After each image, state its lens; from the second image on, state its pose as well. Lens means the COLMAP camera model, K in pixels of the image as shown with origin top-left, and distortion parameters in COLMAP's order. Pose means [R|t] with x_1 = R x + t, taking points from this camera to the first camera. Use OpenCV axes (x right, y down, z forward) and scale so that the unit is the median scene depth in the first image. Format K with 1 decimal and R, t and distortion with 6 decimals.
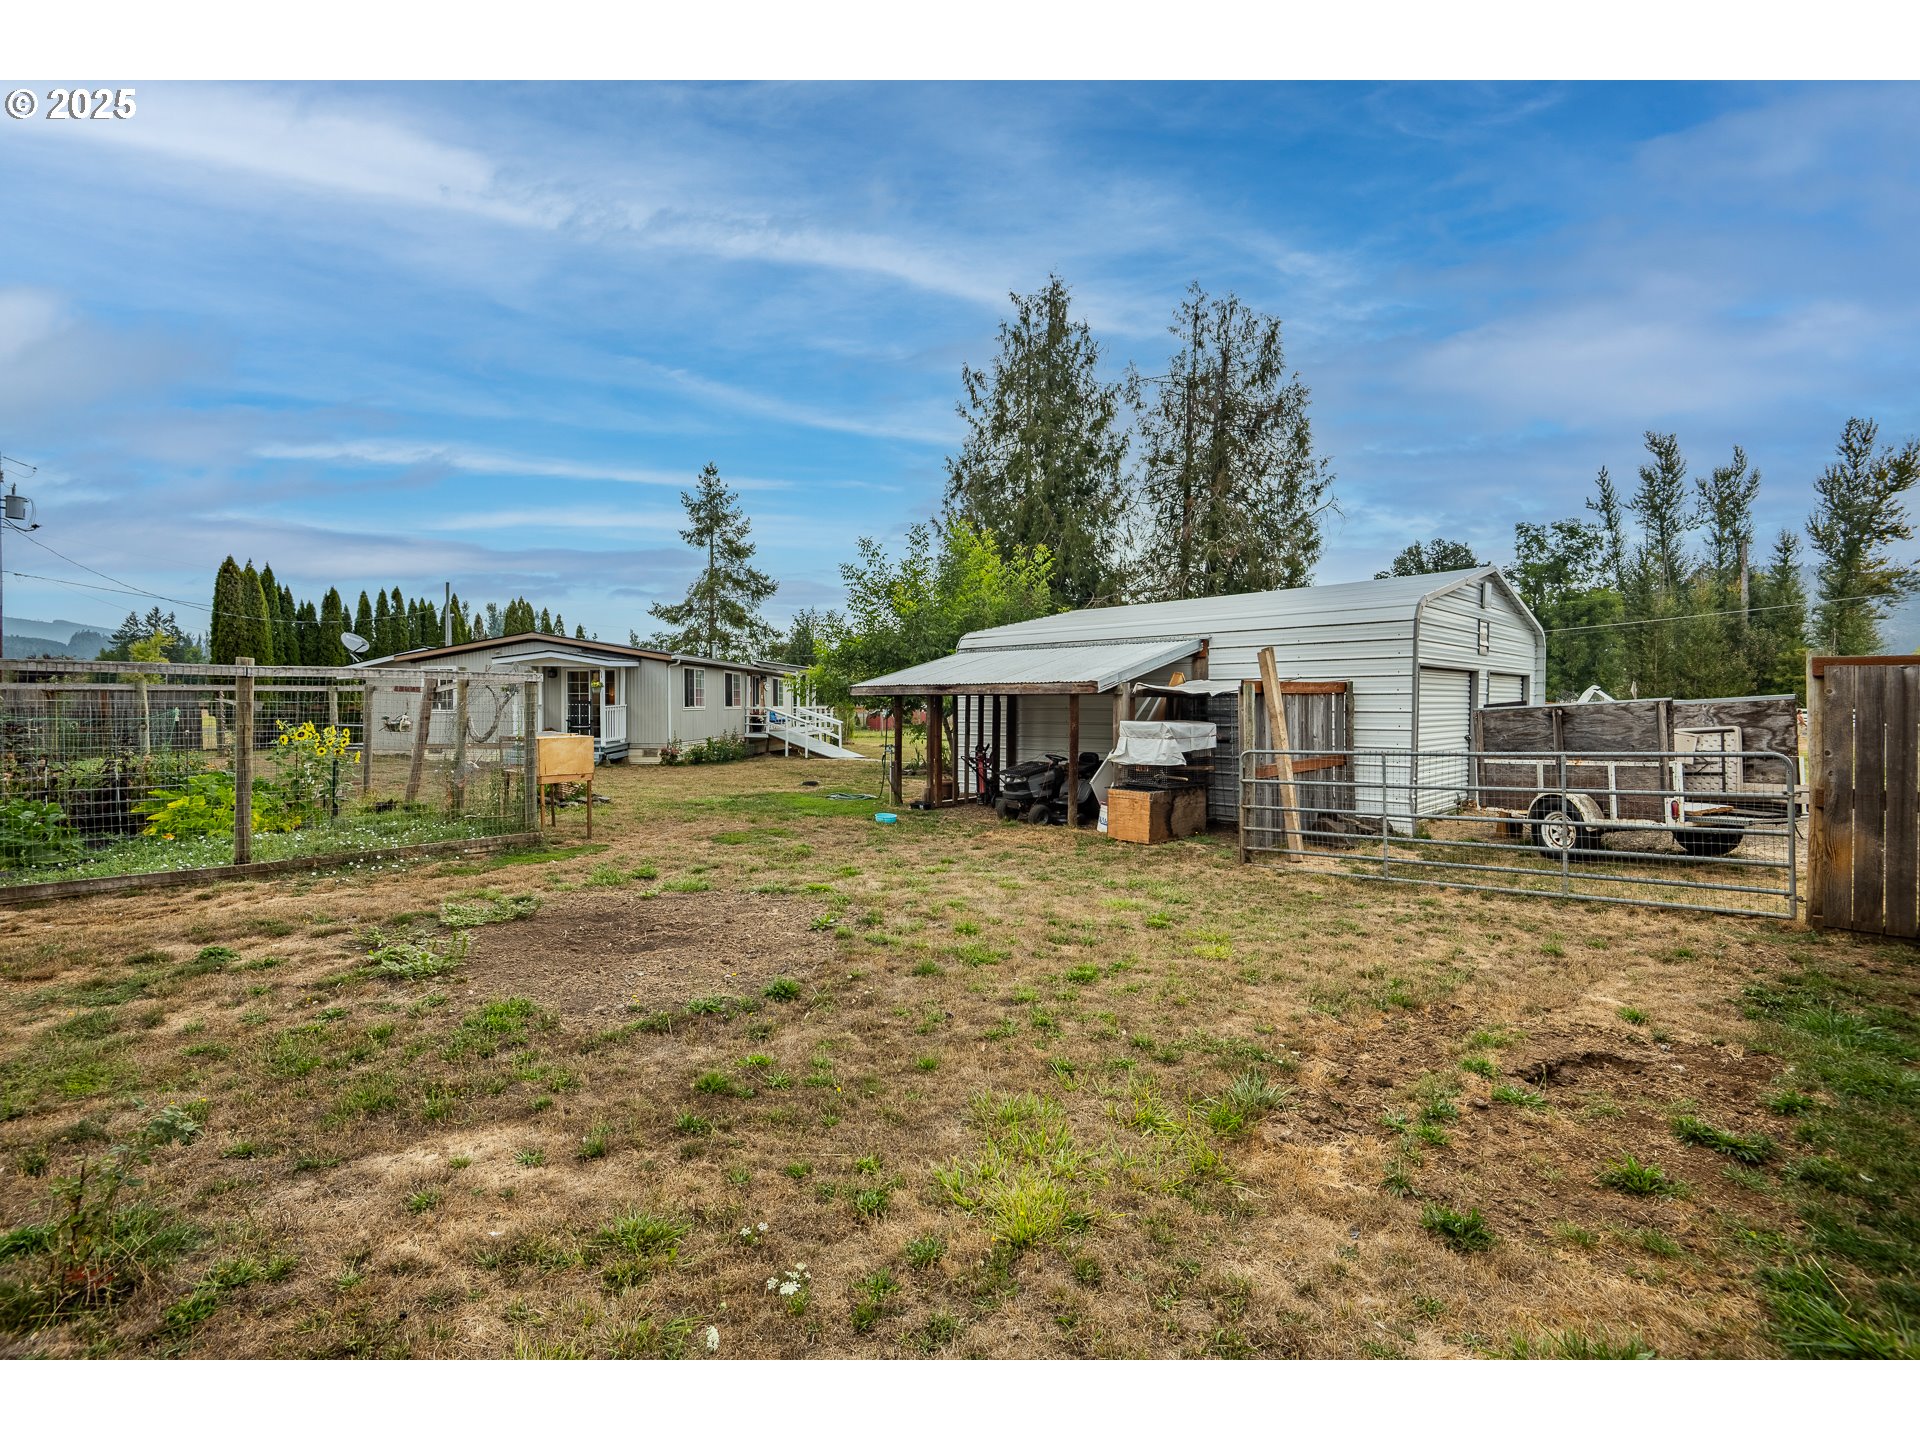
lens RADIAL K [[858.0, 0, 970.0], [0, 858.0, 729.2], [0, 0, 1]] dist [-0.002121, -0.009308]
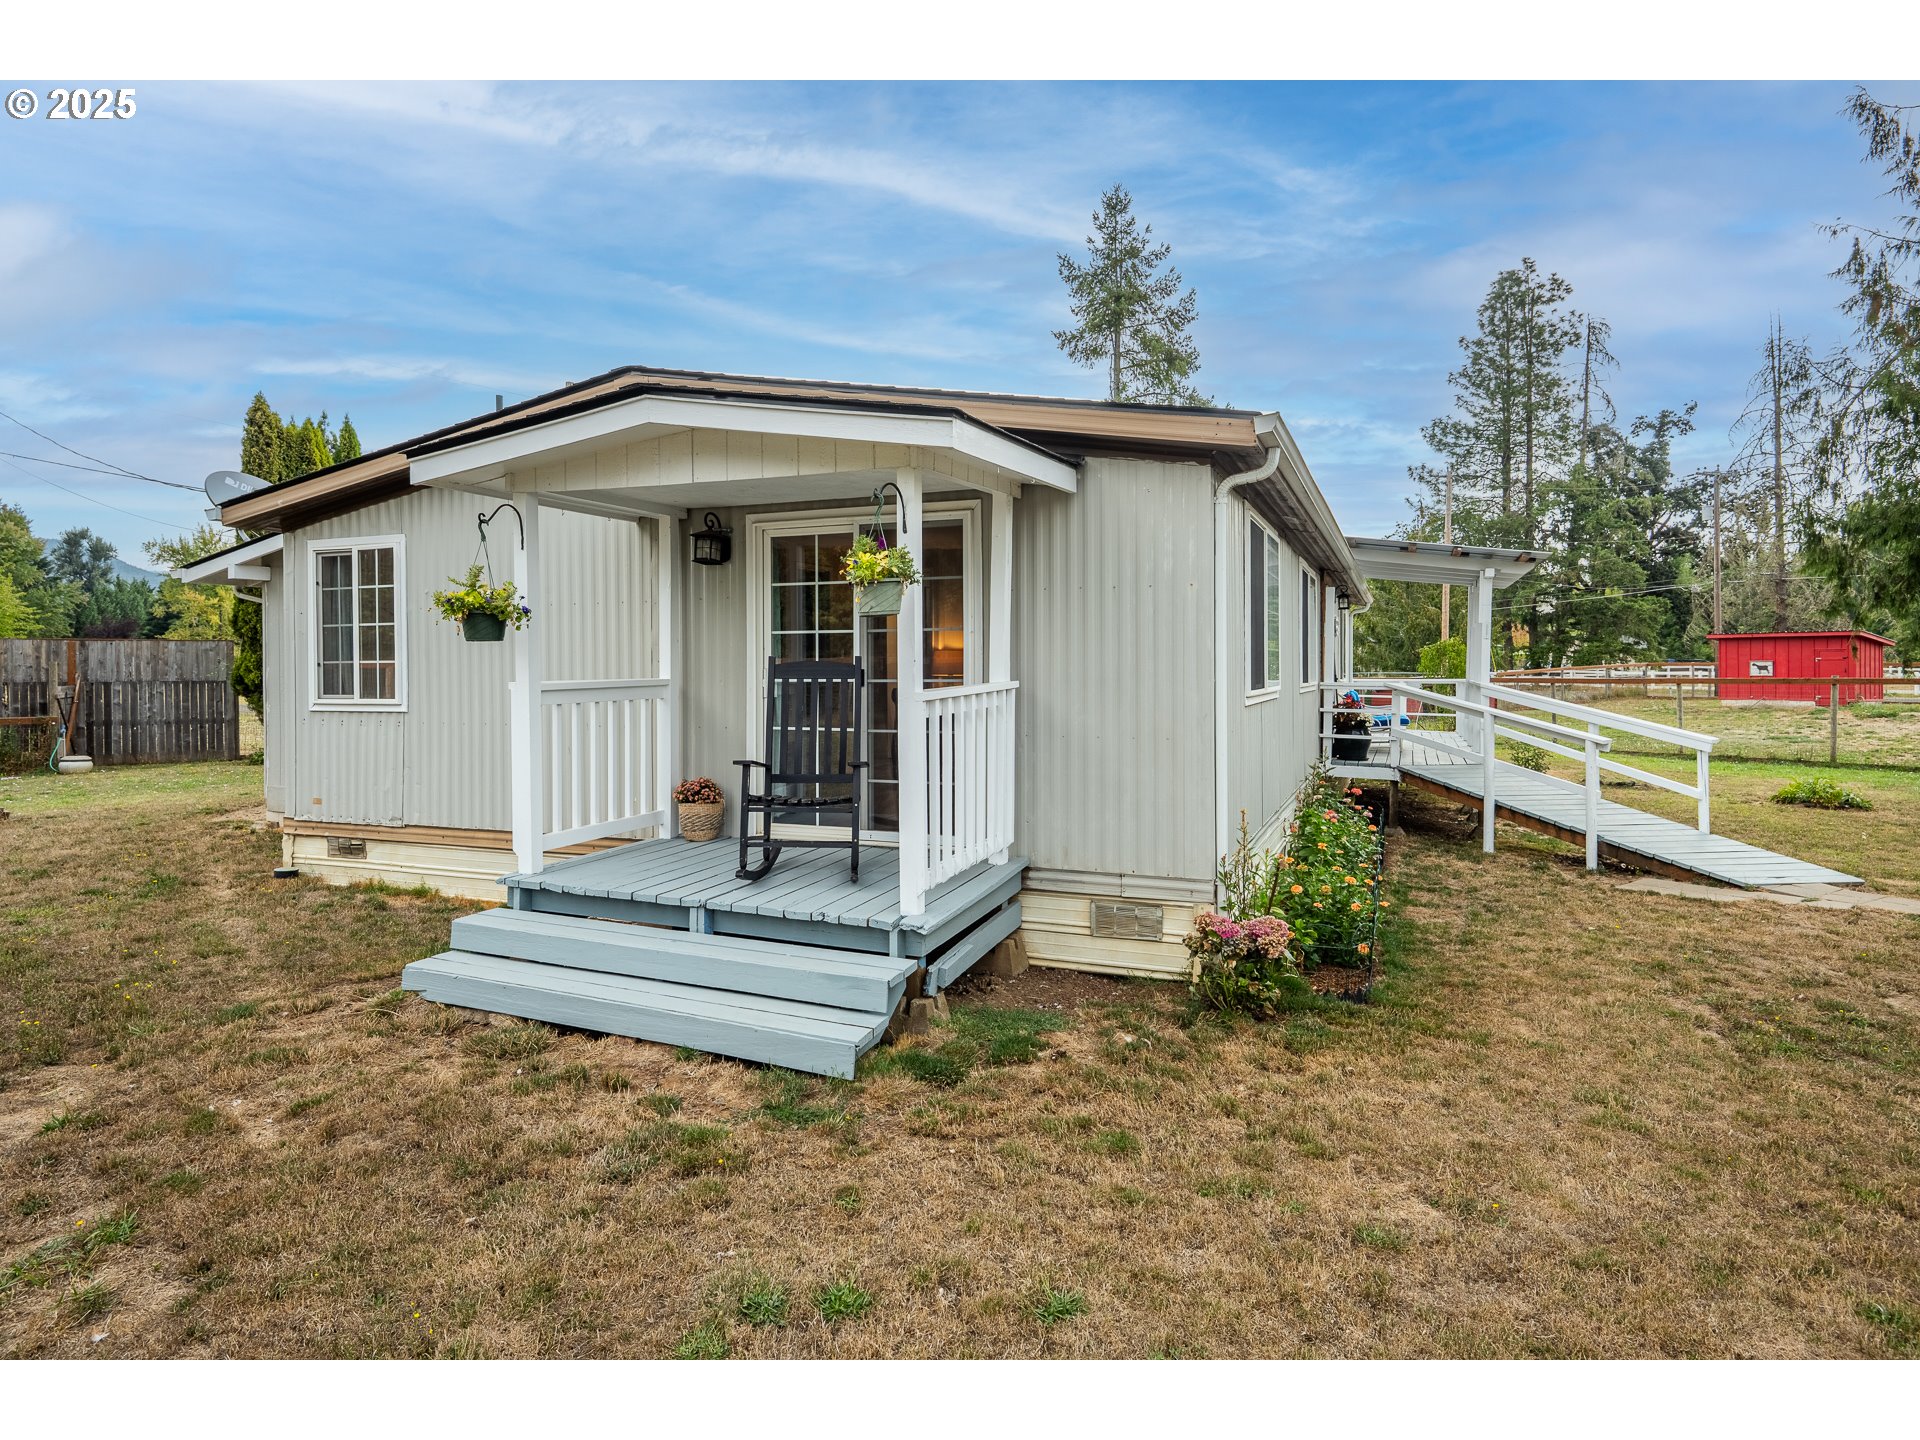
lens RADIAL K [[868.4, 0, 947.9], [0, 868.4, 690.3], [0, 0, 1]] dist [0.000505, -0.010099]
pose [[0.934572, 0.005897, -0.355725, -0.543959], [-0.008921, 0.999937, -0.006861, -0.038830], [0.355662, 0.009586, 0.934565, 1.271647]]
